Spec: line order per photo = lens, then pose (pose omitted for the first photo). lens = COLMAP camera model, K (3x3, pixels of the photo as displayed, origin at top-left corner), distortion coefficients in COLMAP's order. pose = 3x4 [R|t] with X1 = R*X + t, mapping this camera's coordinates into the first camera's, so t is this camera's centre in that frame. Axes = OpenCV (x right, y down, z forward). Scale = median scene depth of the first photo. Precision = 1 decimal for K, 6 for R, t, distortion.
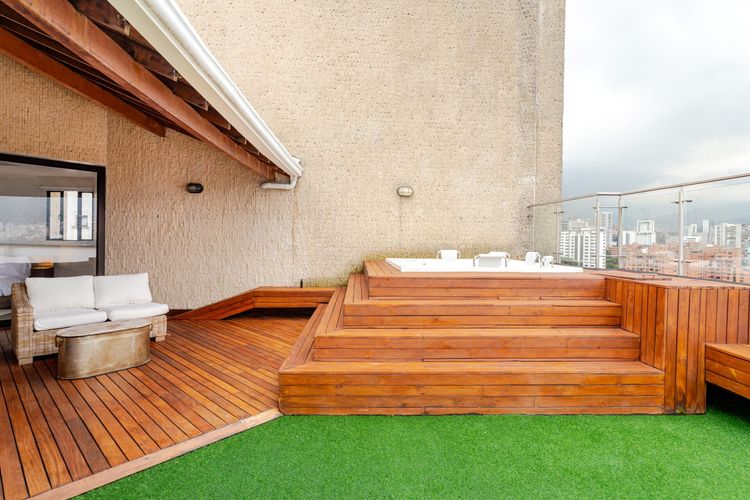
lens RADIAL K [[371.3, 0, 372.3], [0, 371.3, 236.1], [0, 0, 1]] dist [-0.000447, -0.000146]
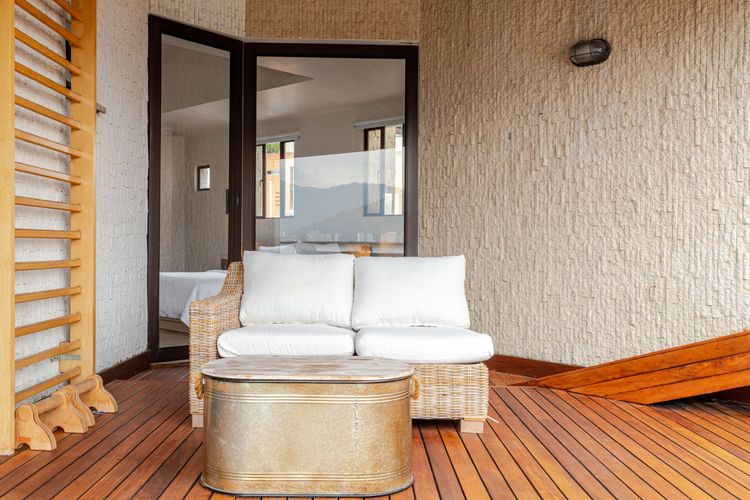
lens RADIAL K [[686.8, 0, 375.0], [0, 686.8, 250.0], [0, 0, 1]] dist [0.016334, 0.007665]
pose [[0.677205, -0.002632, -0.735790, -0.106449], [-0.001175, 0.999988, -0.004658, 0.081452], [0.735794, 0.004019, 0.677194, 0.361005]]
